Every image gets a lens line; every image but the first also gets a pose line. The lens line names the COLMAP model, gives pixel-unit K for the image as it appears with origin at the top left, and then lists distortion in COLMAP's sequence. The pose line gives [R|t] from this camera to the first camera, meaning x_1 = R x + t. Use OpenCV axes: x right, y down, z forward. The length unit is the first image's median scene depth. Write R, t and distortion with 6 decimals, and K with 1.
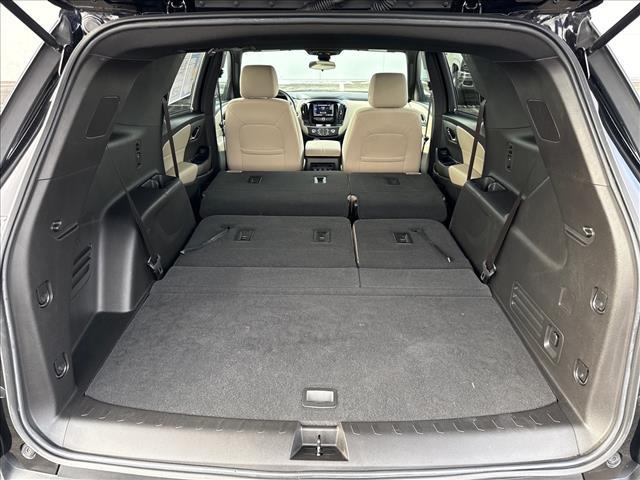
lens RADIAL K [[448.7, 0, 318.0], [0, 448.7, 239.2], [0, 0, 1]] dist [0.062059, -0.064149]
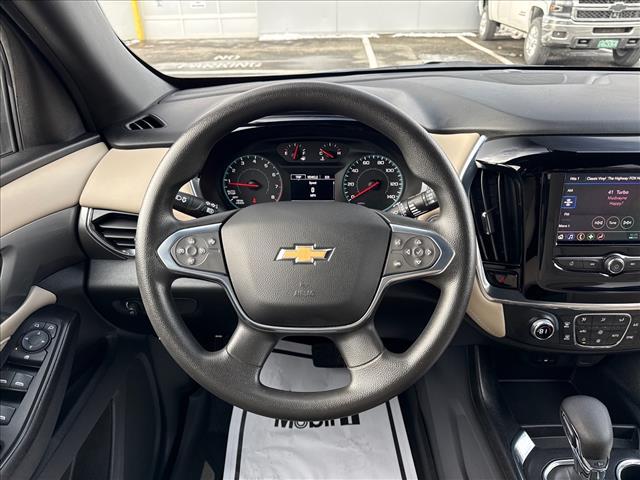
lens RADIAL K [[456.5, 0, 321.1], [0, 456.5, 243.0], [0, 0, 1]] dist [0.002295, 0.004483]
pose [[0.999896, -0.012483, -0.007203, -0.299339], [0.013079, 0.995881, 0.089725, -0.954674], [0.006053, -0.089810, 0.995940, 2.760345]]
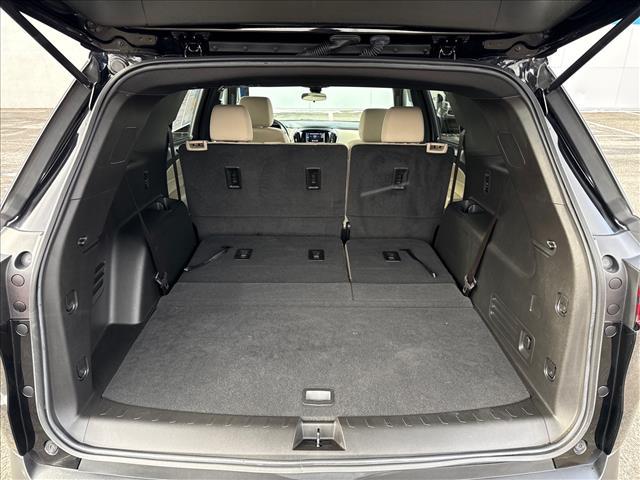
lens RADIAL K [[448.9, 0, 320.0], [0, 448.9, 240.0], [0, 0, 1]] dist [0.071401, -0.078085]
pose [[0.999593, -0.002402, 0.028424, -0.023113], [0.003971, 0.998463, -0.055289, 0.031383], [-0.028247, 0.055379, 0.998066, -0.128384]]
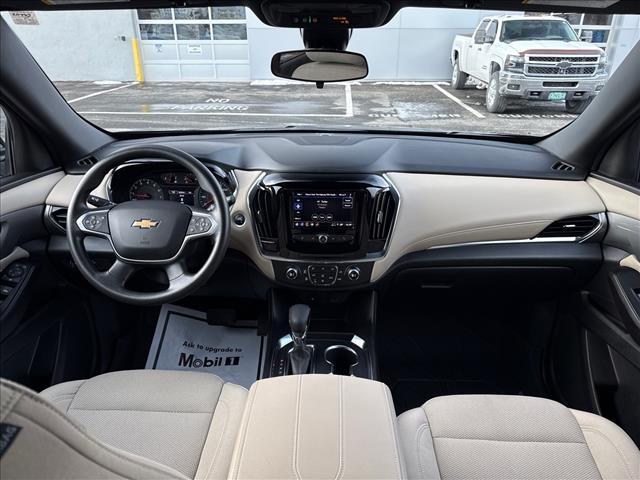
lens RADIAL K [[448.9, 0, 320.0], [0, 448.9, 240.0], [0, 0, 1]] dist [0.071401, -0.078085]
pose [[0.999988, 0.004701, 0.001235, 0.031436], [-0.004709, 0.999969, 0.006270, -0.880296], [-0.001206, -0.006275, 0.999980, 2.273586]]
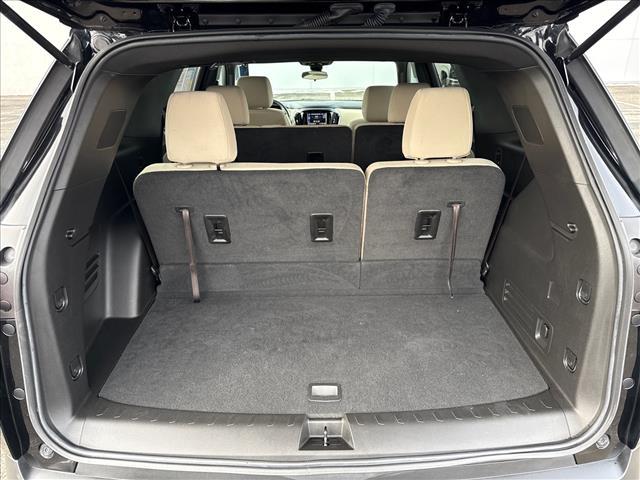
lens RADIAL K [[448.9, 0, 320.0], [0, 448.9, 240.0], [0, 0, 1]] dist [0.071401, -0.078085]
pose [[0.999566, -0.023063, 0.018309, -0.018758], [0.023355, 0.999601, -0.015899, 0.014521], [-0.017935, 0.016320, 0.999706, -0.058226]]
